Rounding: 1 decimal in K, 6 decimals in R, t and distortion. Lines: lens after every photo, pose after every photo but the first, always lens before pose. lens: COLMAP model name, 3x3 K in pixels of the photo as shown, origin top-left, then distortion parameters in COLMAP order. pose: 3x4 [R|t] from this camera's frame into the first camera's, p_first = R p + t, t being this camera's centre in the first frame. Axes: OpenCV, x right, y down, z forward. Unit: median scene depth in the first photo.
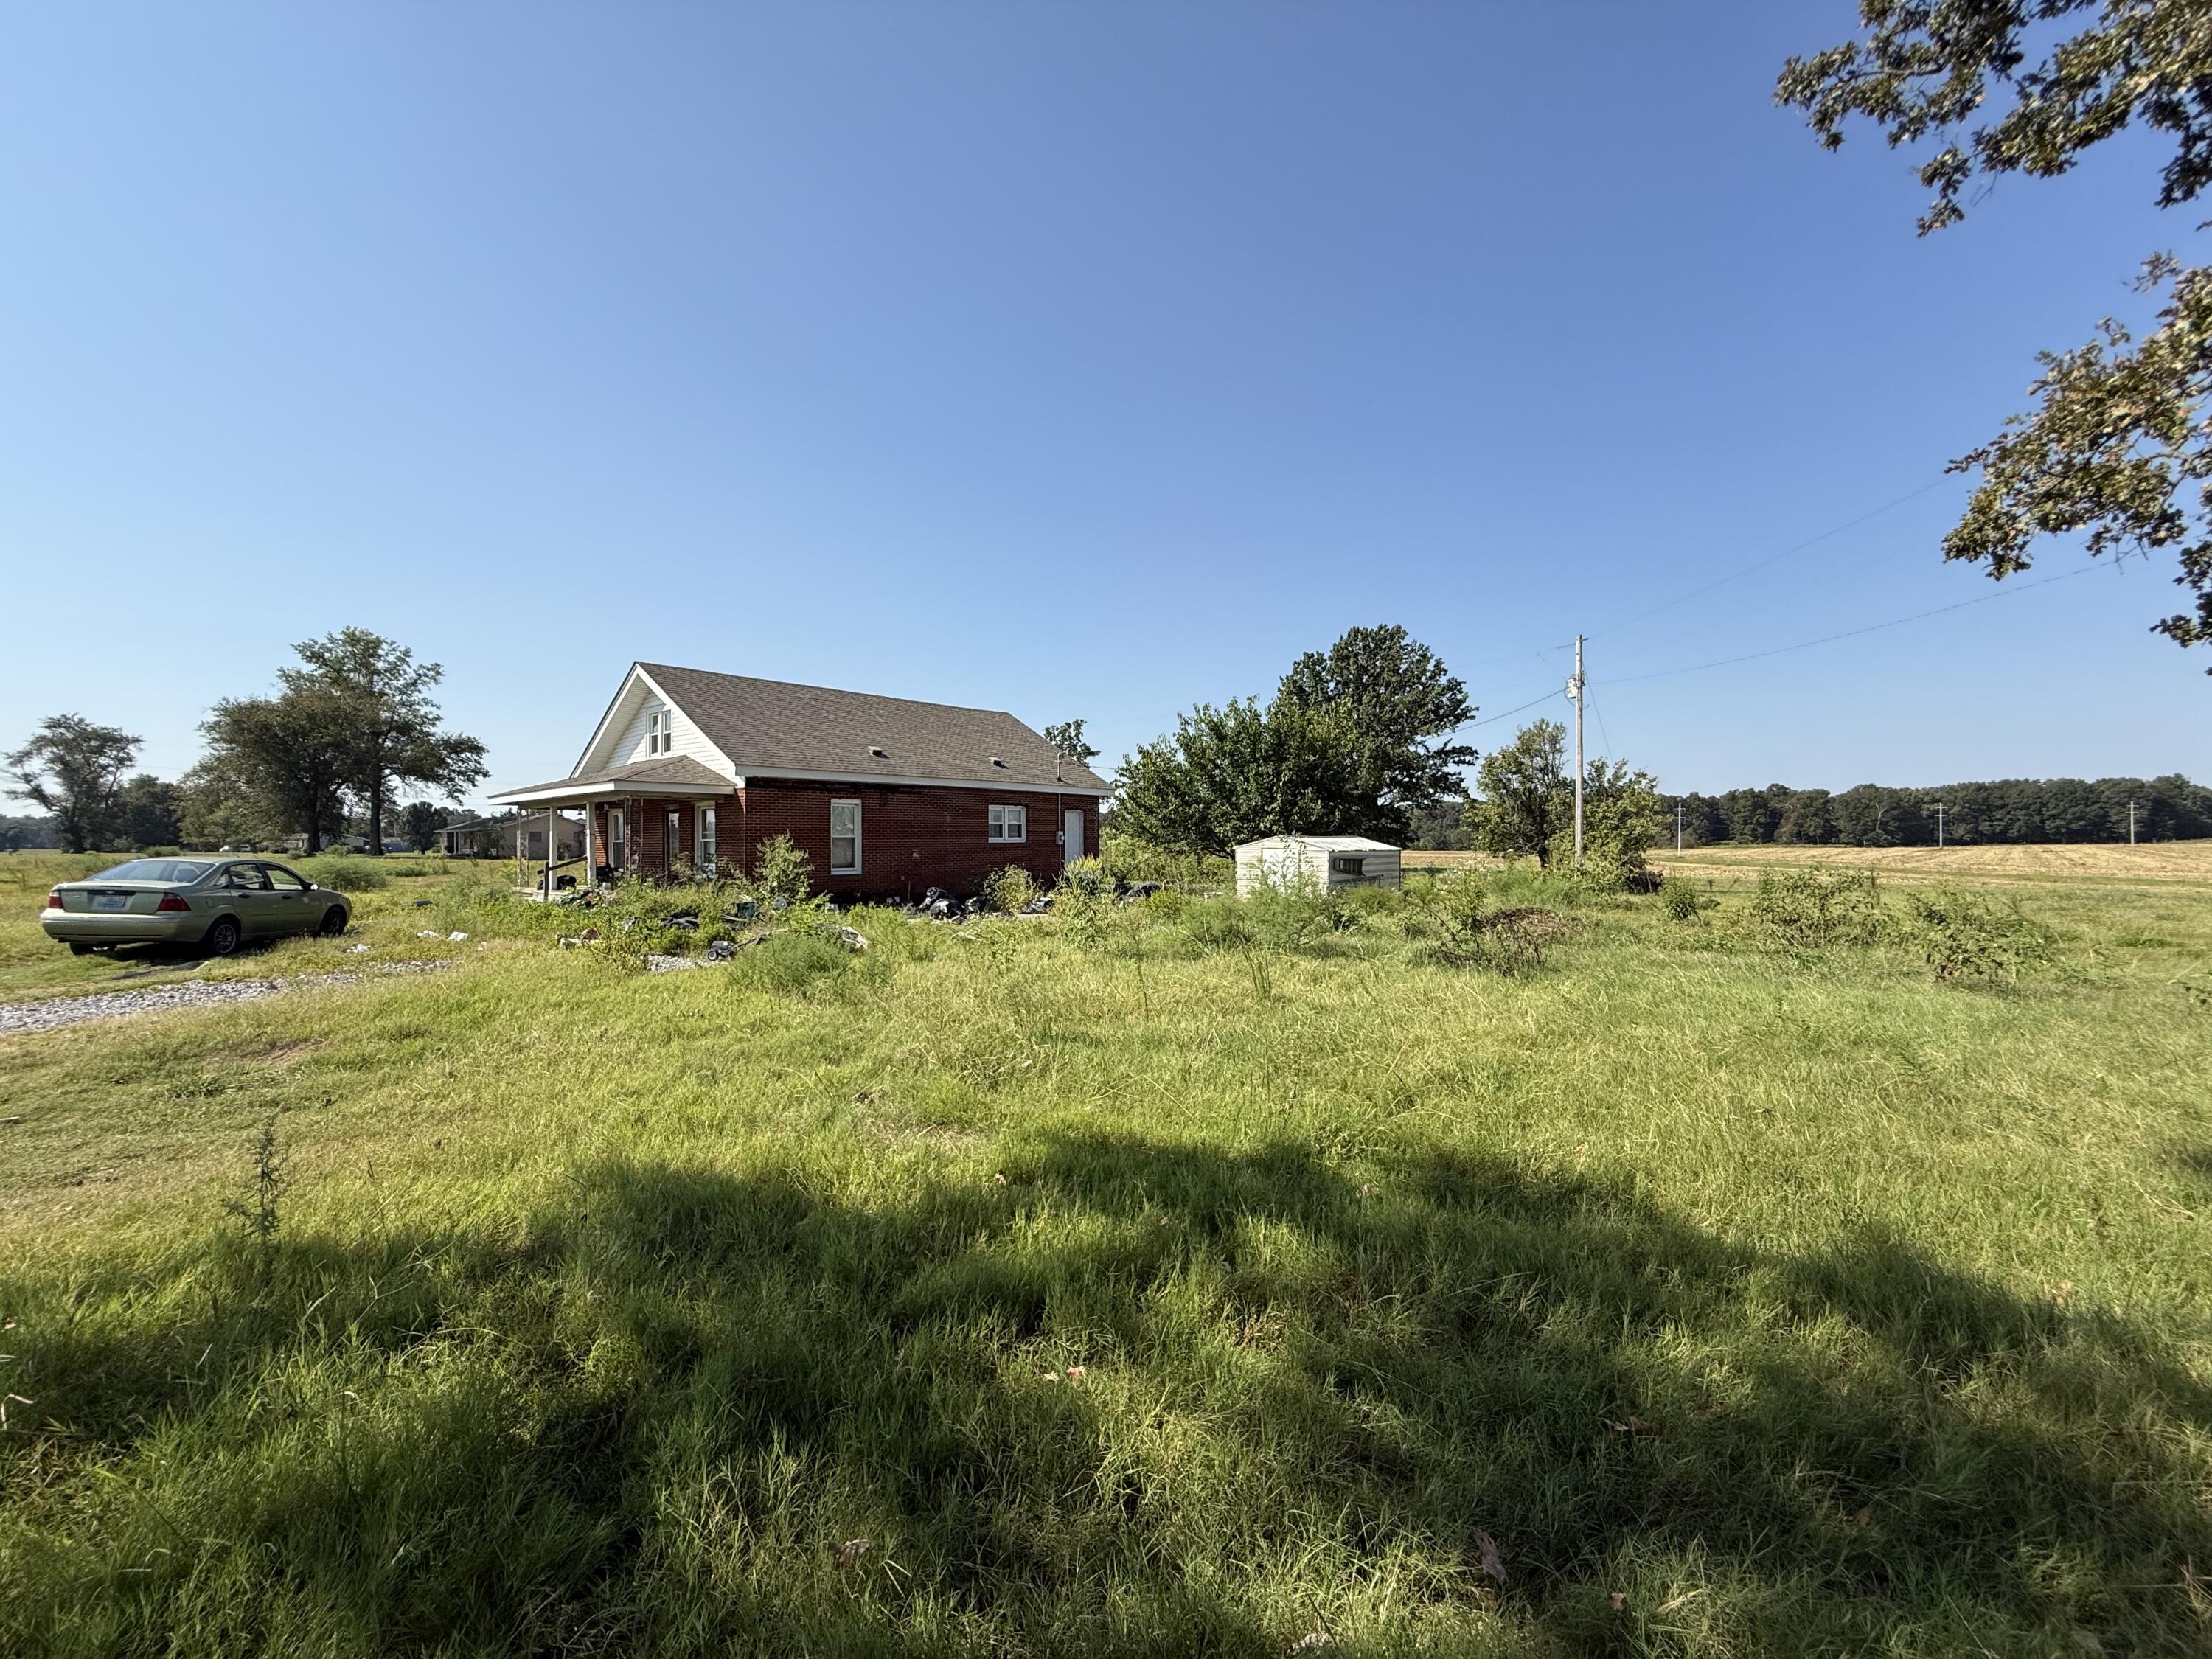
lens RADIAL K [[885.6, 0, 1095.0], [0, 885.6, 833.3], [0, 0, 1]] dist [0.000685, 0.000077]
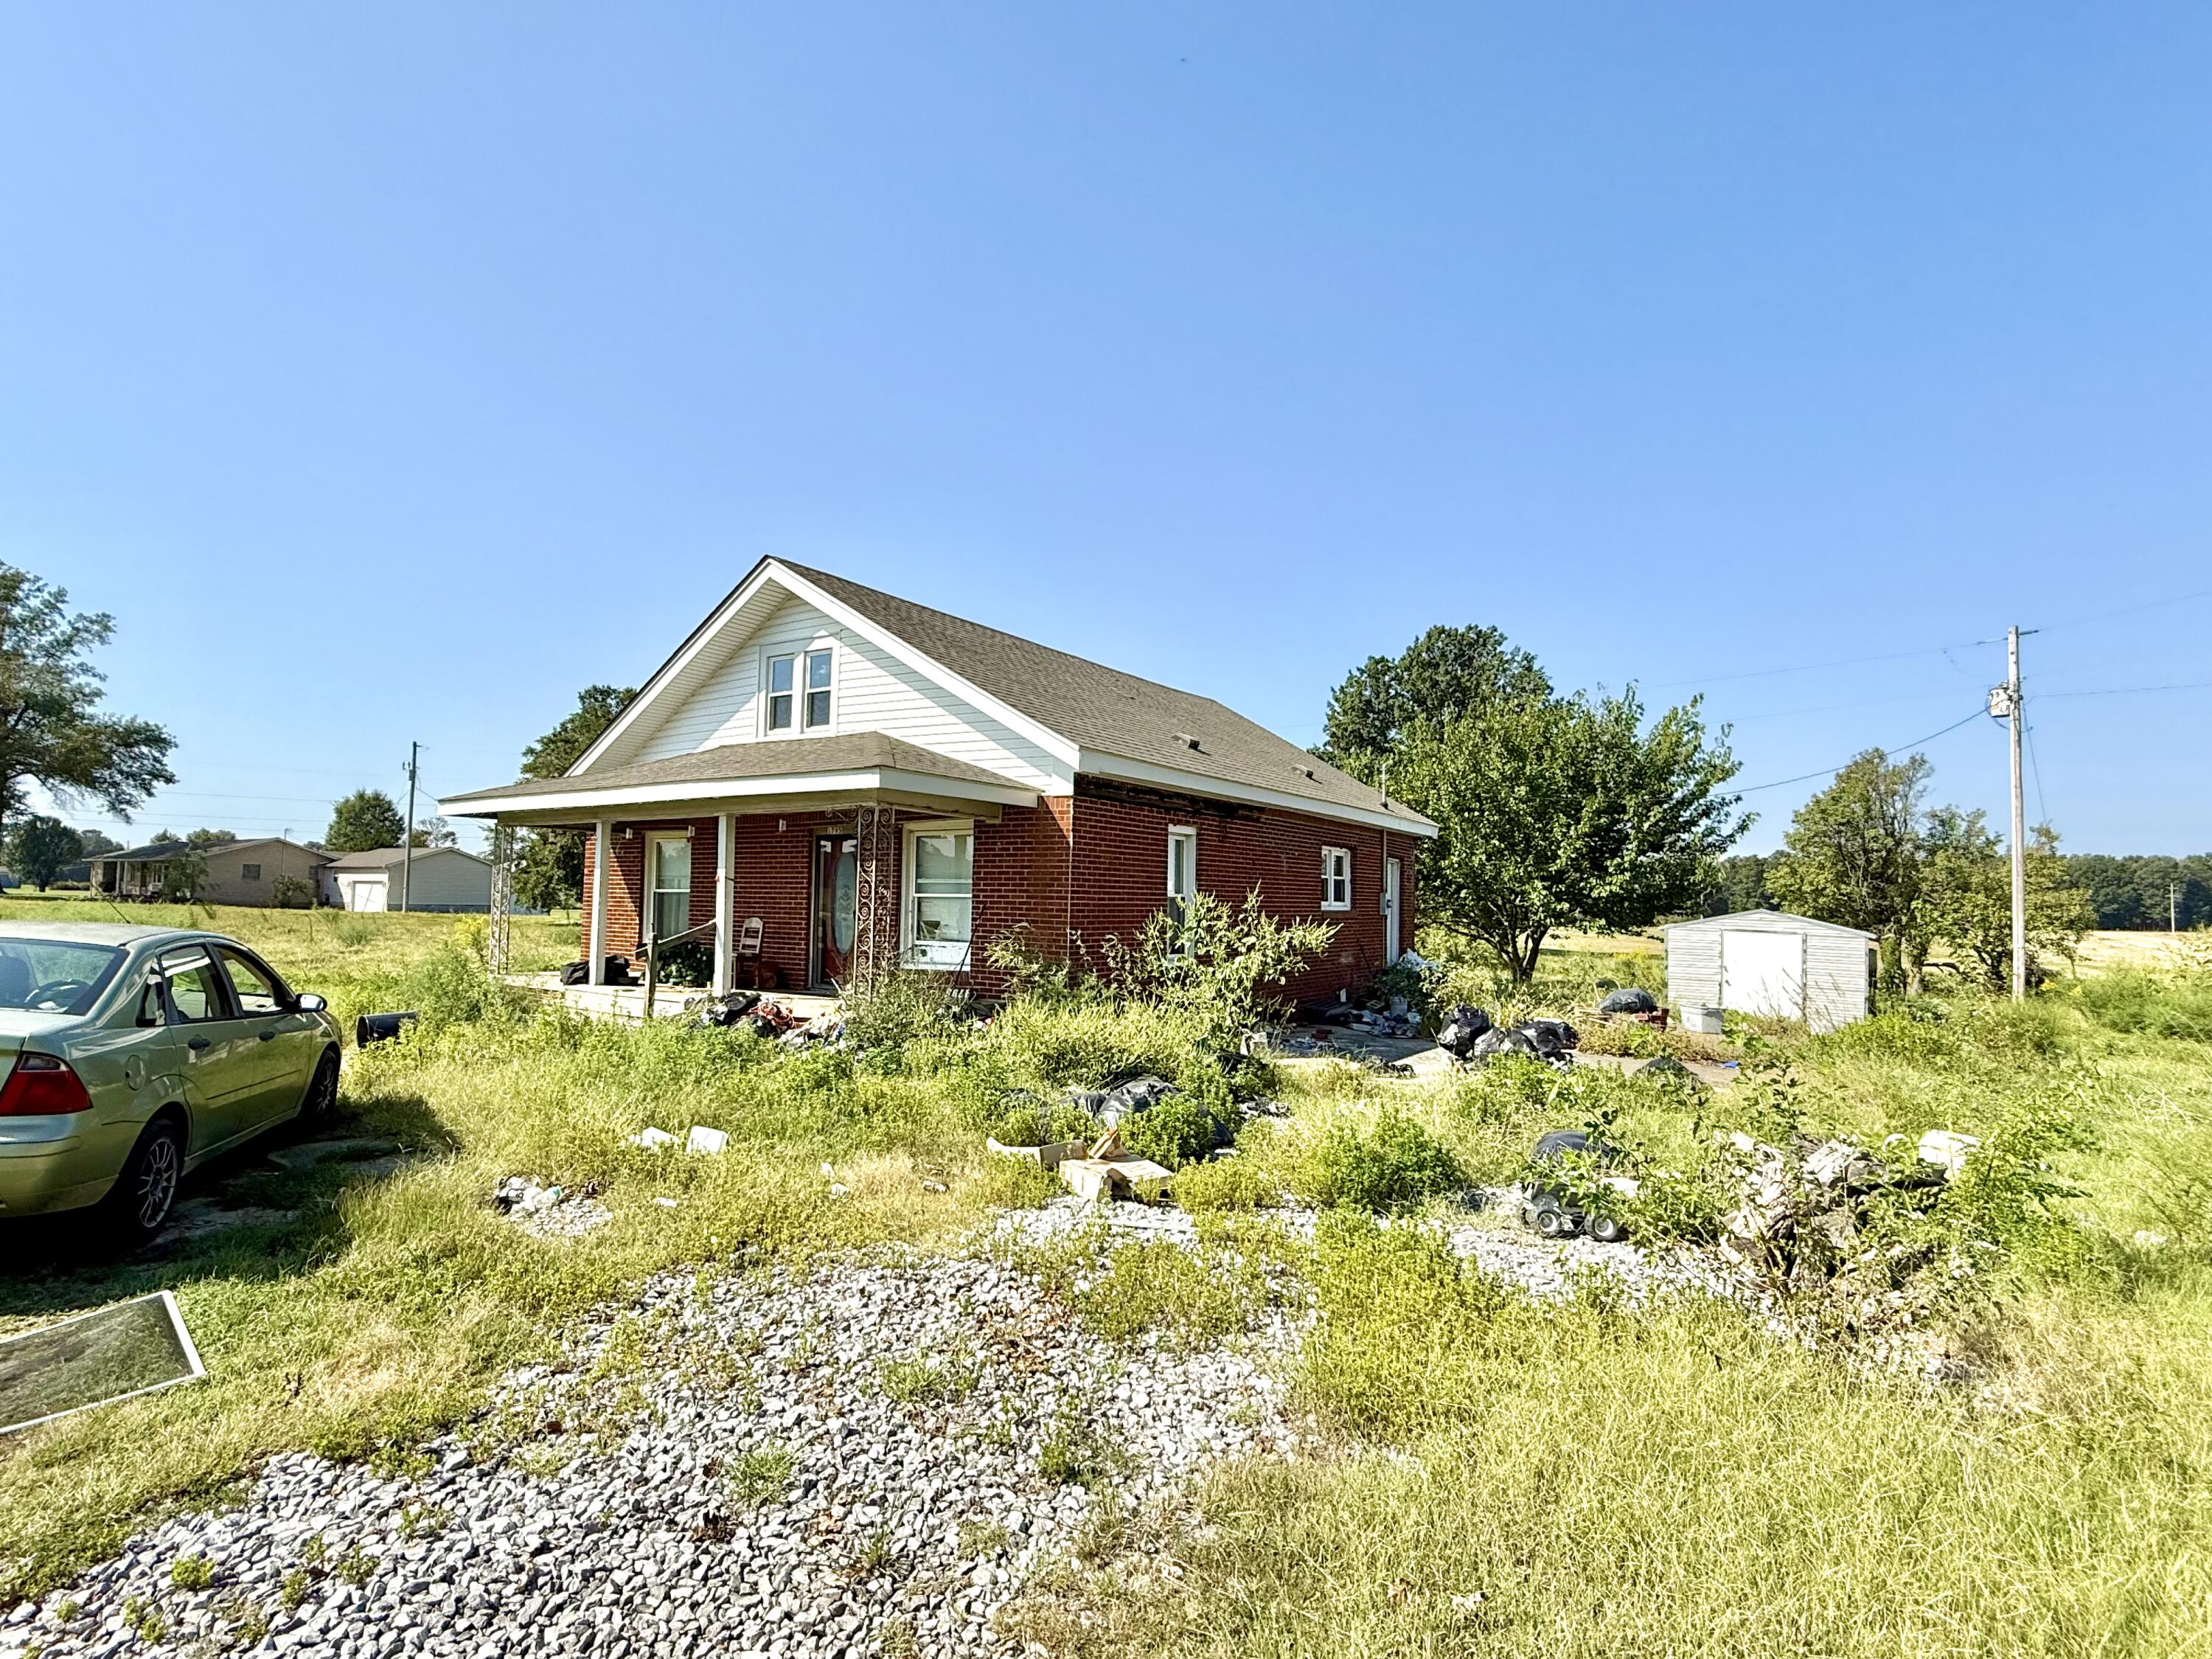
lens RADIAL K [[1114.5, 0, 1053.8], [0, 1114.5, 836.7], [0, 0, 1]] dist [0.001421, 0.000596]
pose [[0.994302, 0.031780, 0.101751, -0.122216], [-0.027063, 0.998509, -0.047411, 0.000633], [-0.103106, 0.044387, 0.993680, 0.096716]]
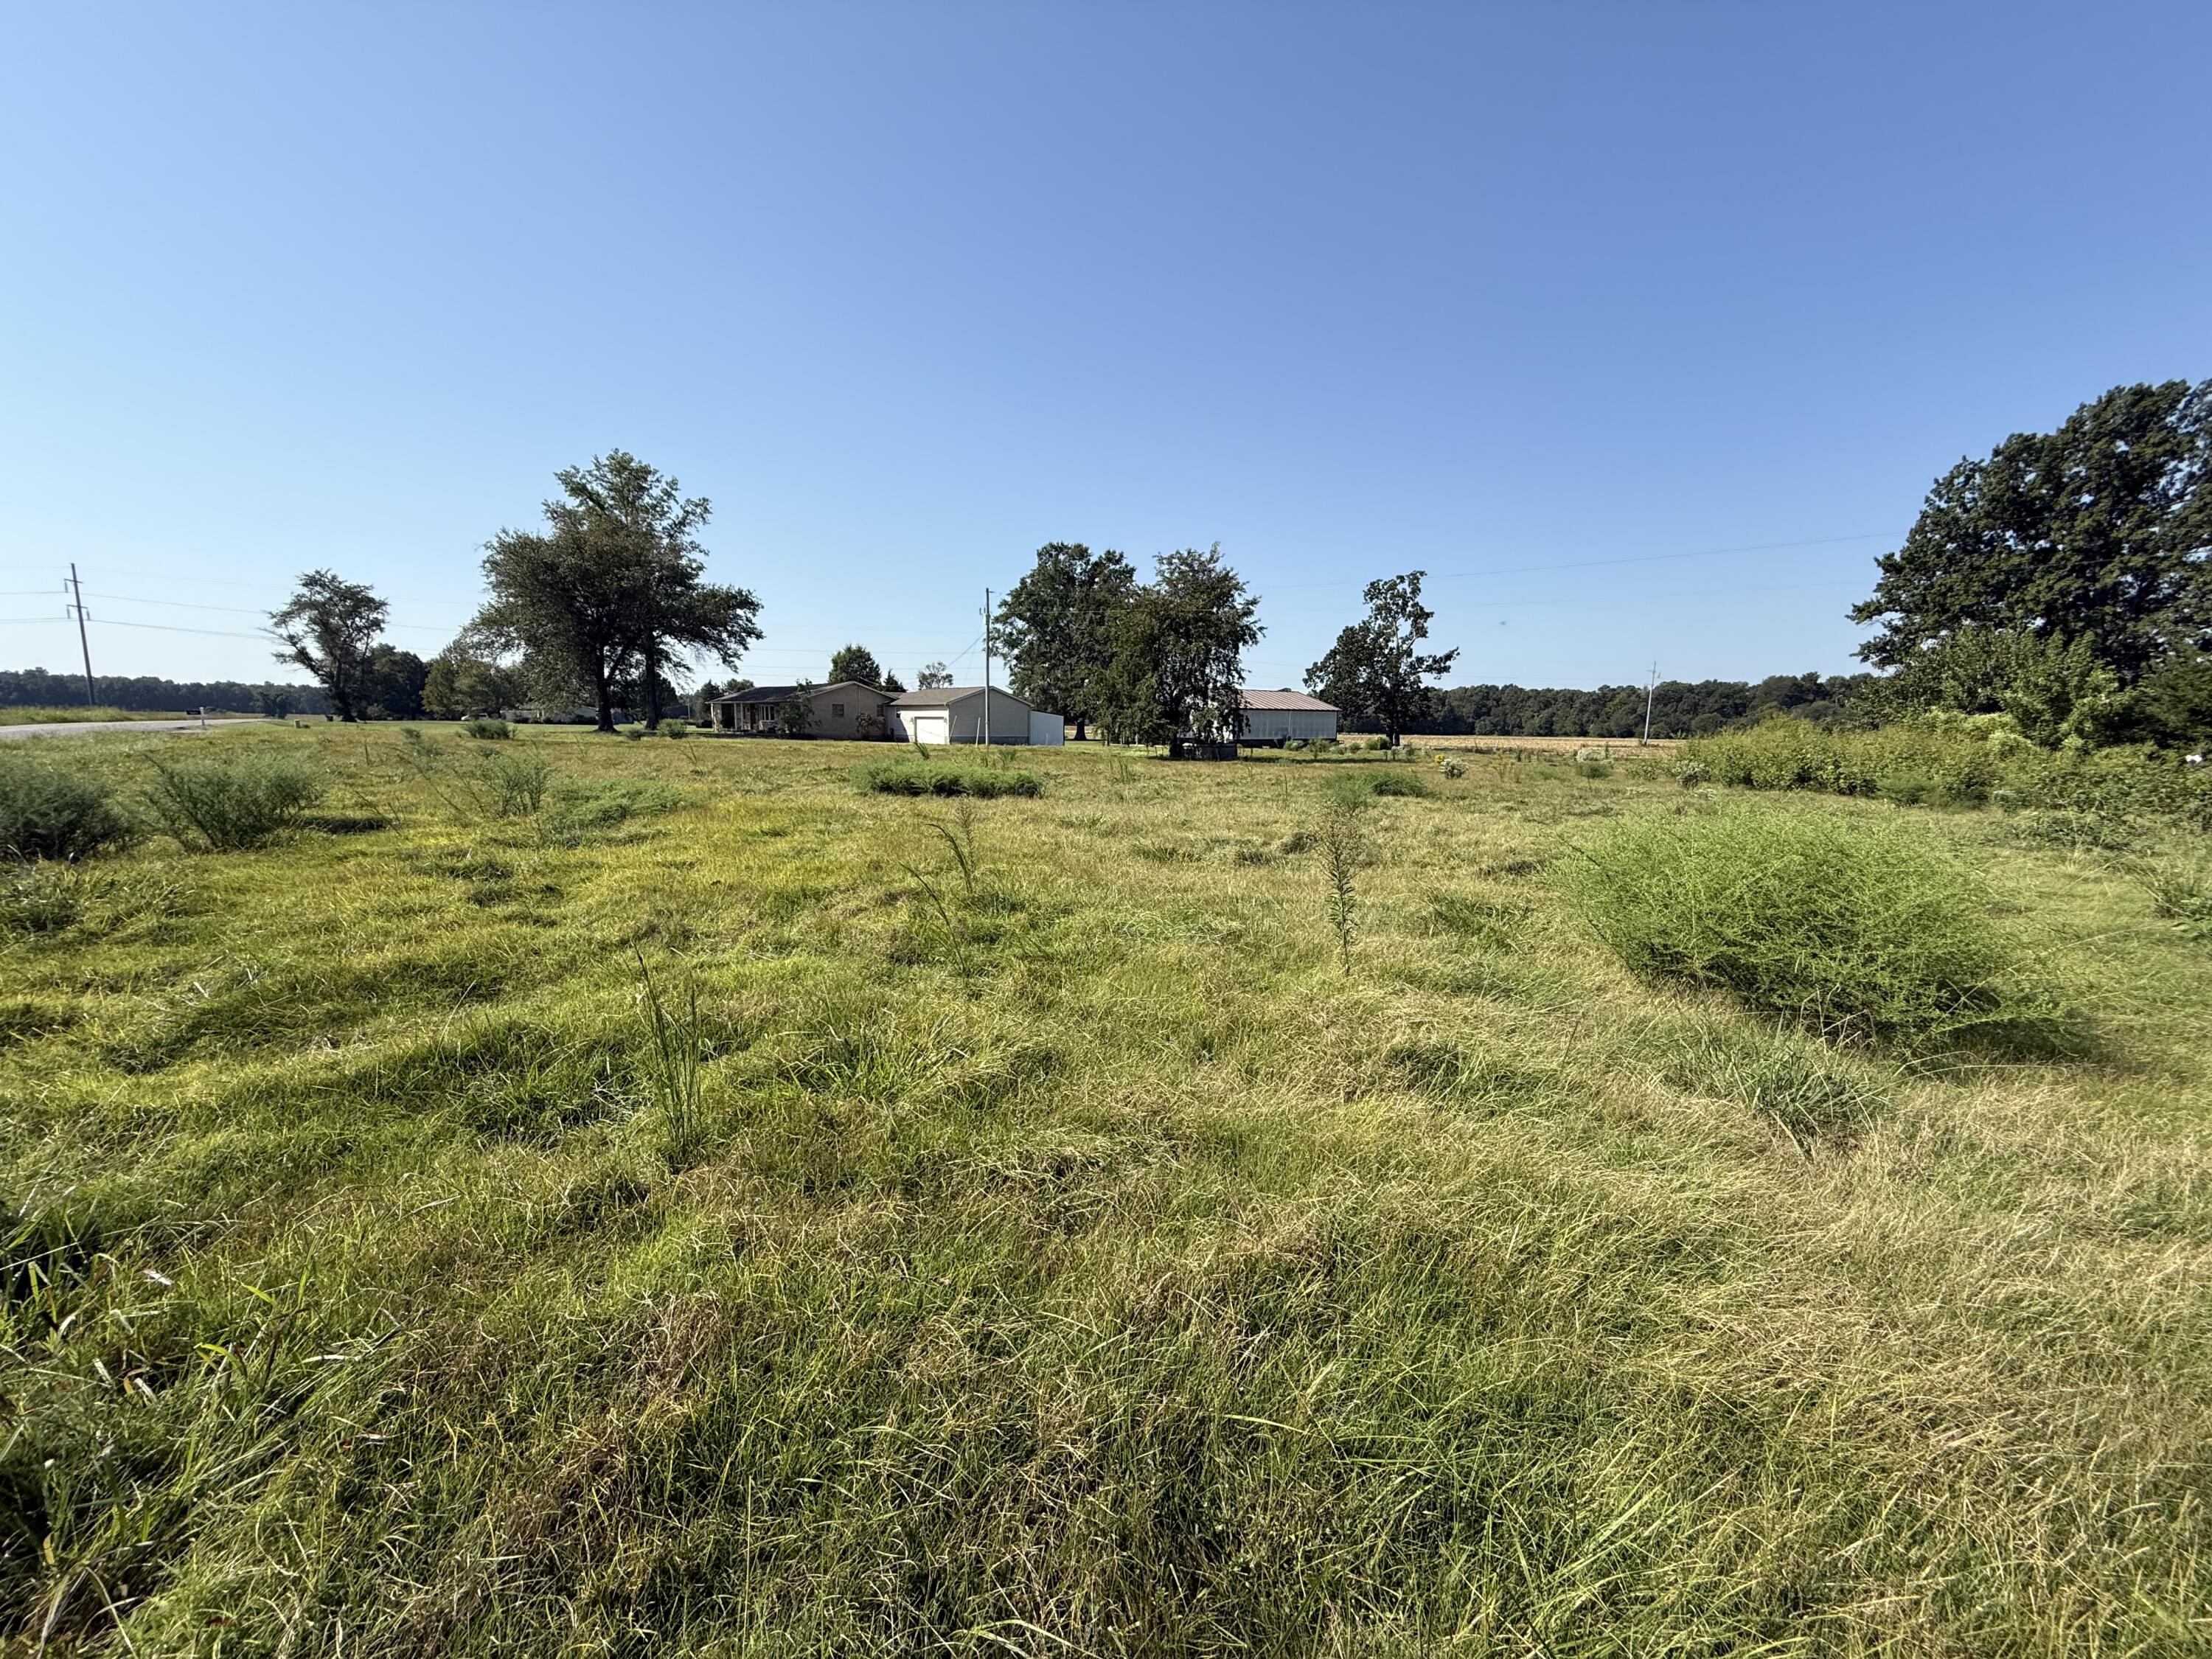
lens RADIAL K [[885.6, 0, 1095.0], [0, 885.6, 833.3], [0, 0, 1]] dist [0.000685, 0.000077]
pose [[0.989574, 0.033278, -0.140126, -0.314739], [-0.014065, 0.990619, 0.135928, 0.001806], [0.143334, -0.132540, 0.980759, 0.243505]]
